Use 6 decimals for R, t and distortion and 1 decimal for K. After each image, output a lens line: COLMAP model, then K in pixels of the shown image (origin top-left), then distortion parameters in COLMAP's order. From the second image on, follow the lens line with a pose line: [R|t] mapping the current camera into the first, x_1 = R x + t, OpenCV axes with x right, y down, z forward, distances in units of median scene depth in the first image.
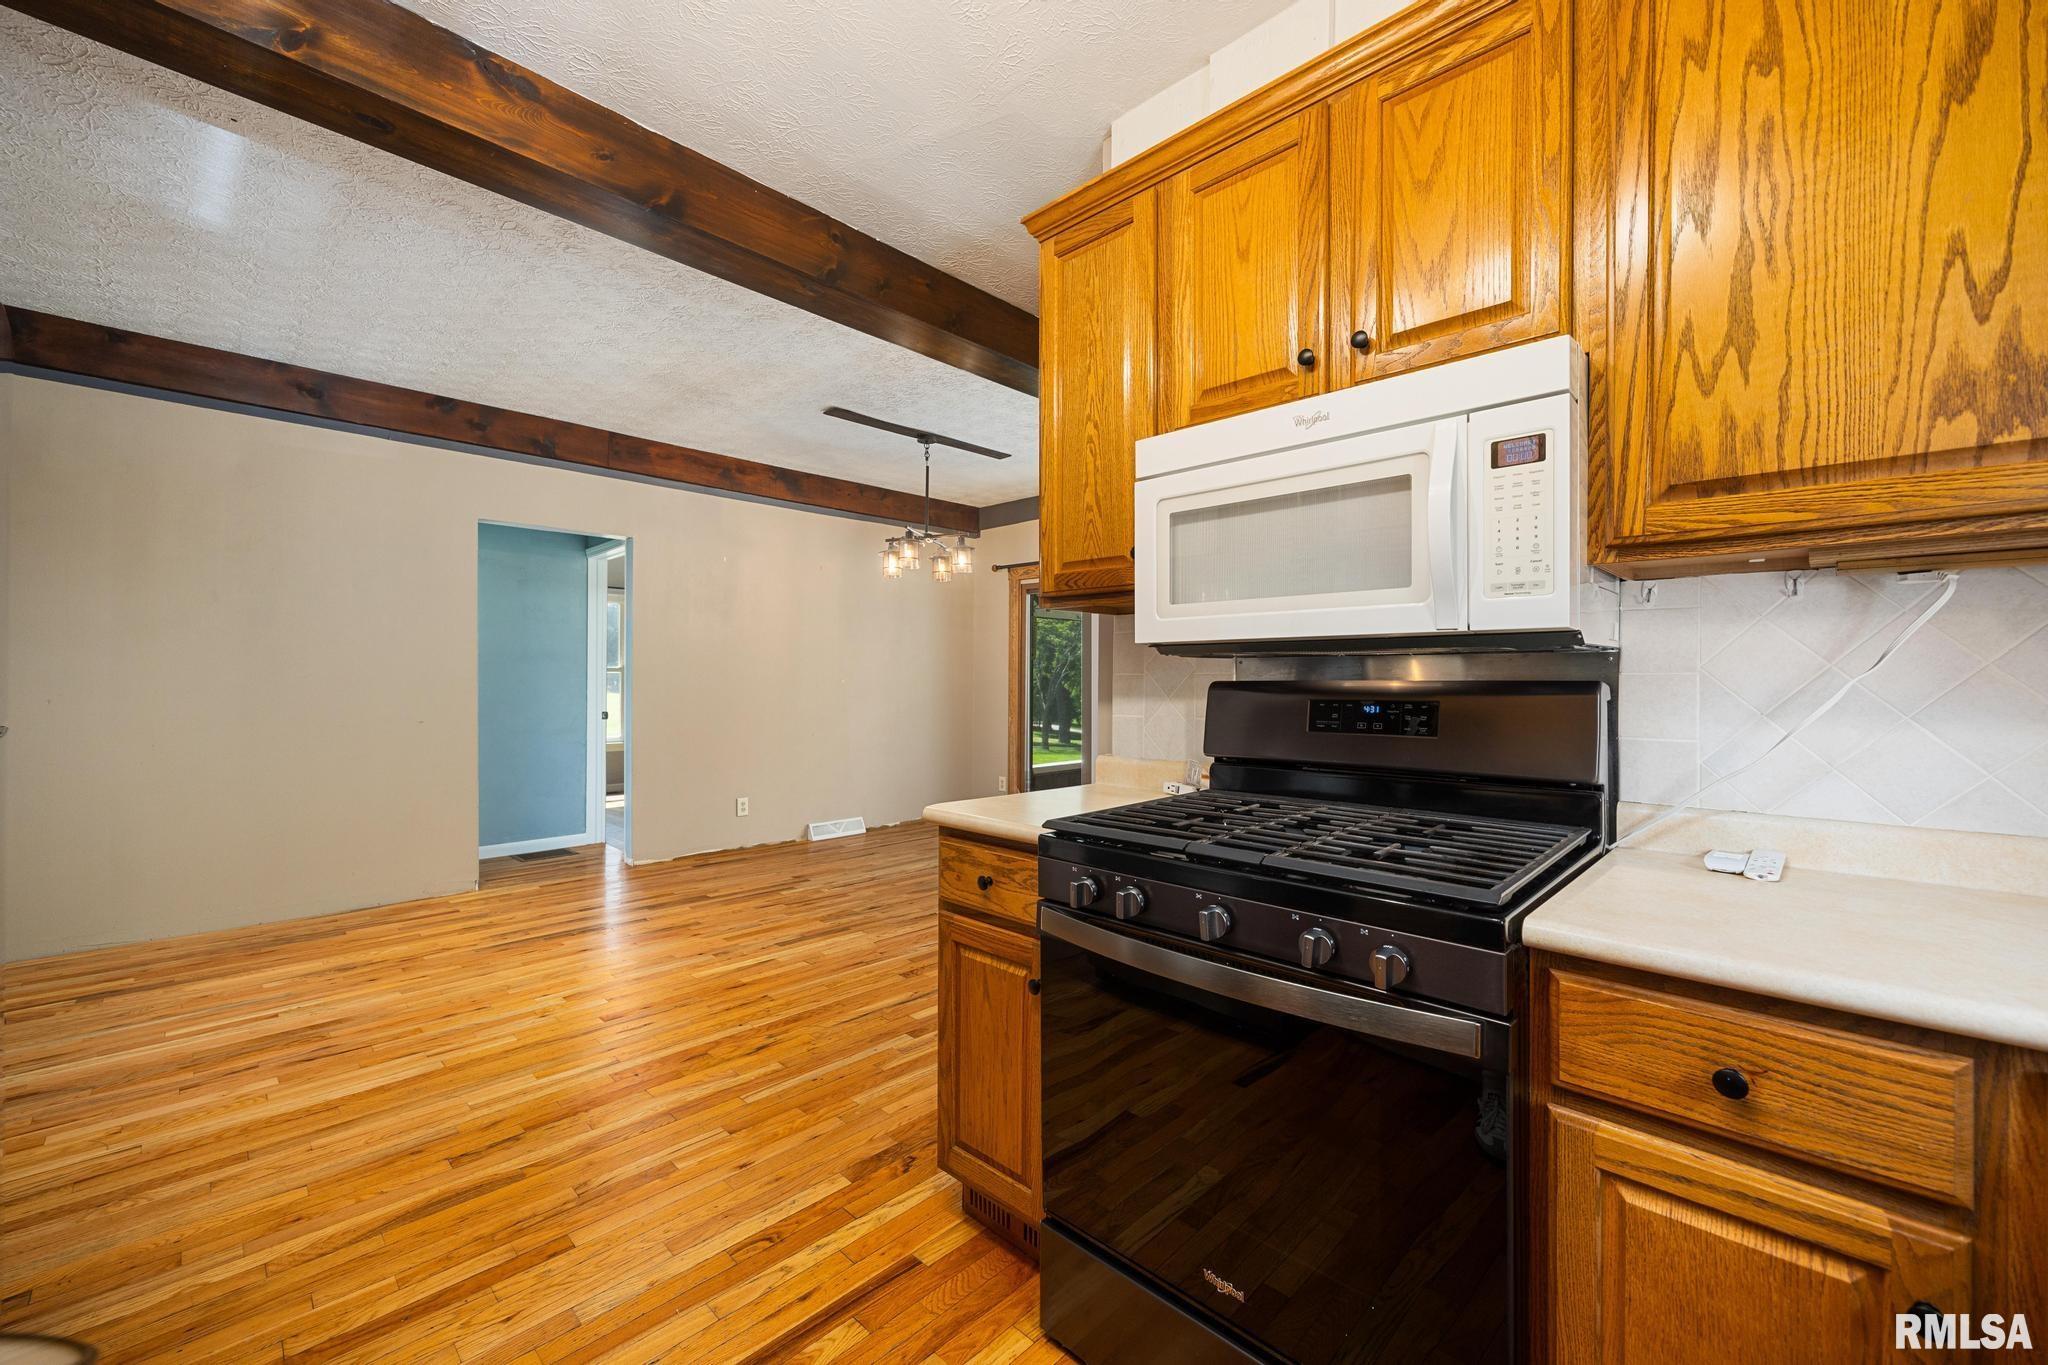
lens RADIAL K [[811.1, 0, 1036.5], [0, 811.1, 681.9], [0, 0, 1]] dist [-0.001663, 0.000016]
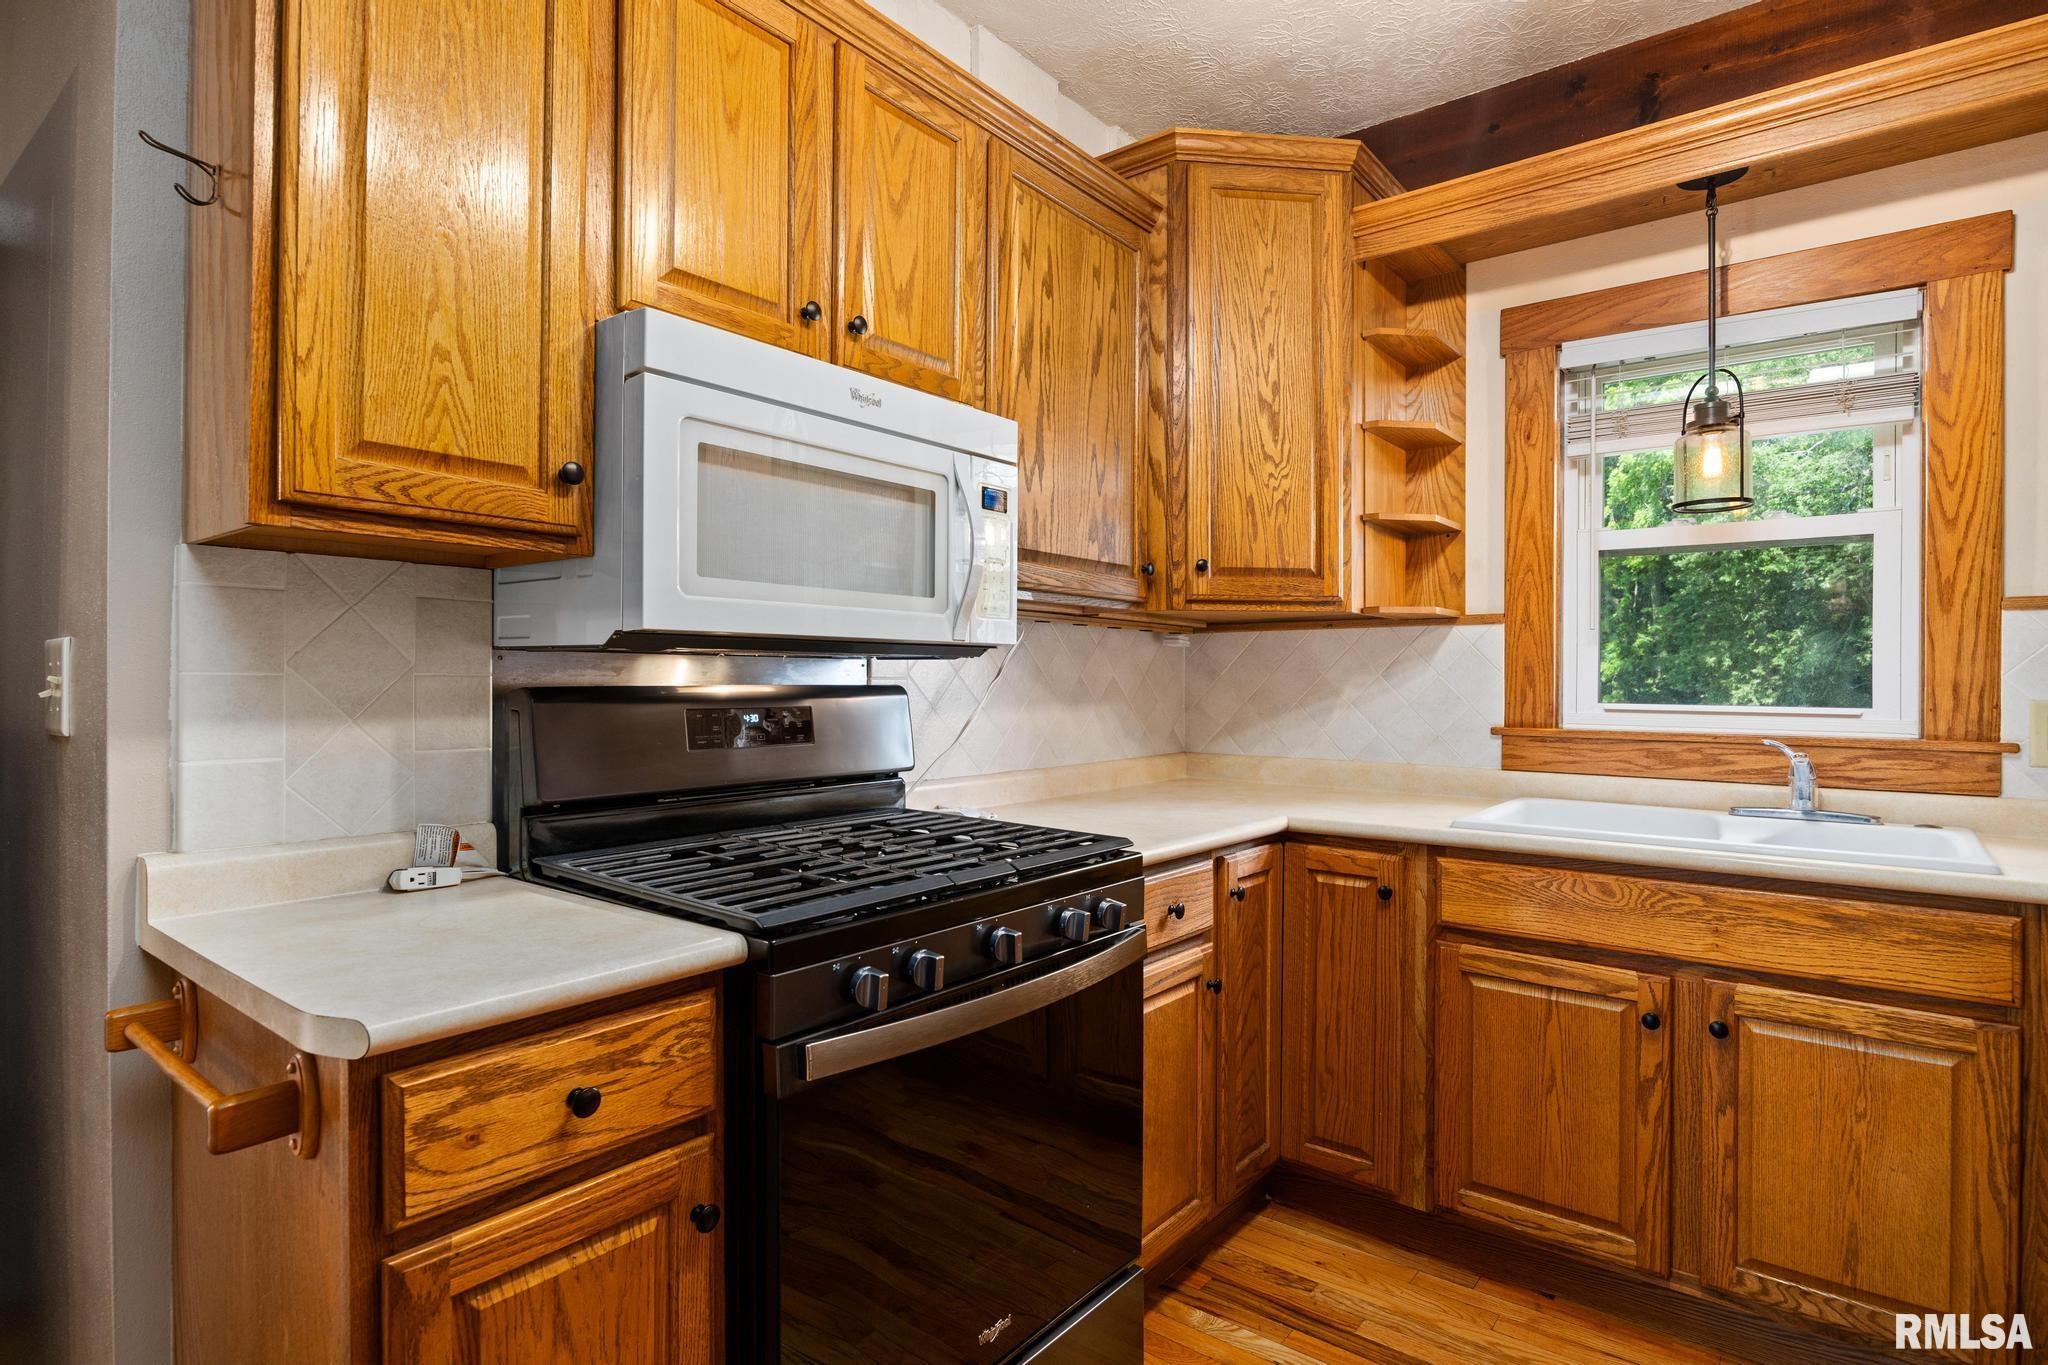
lens RADIAL K [[1044.2, 0, 1038.1], [0, 1044.2, 680.4], [0, 0, 1]] dist [-0.003886, 0.001019]
pose [[-0.095407, -0.004213, 0.995429, -0.734659], [-0.002227, 0.999989, 0.004019, -0.012092], [-0.995436, -0.001833, -0.095416, 0.800848]]
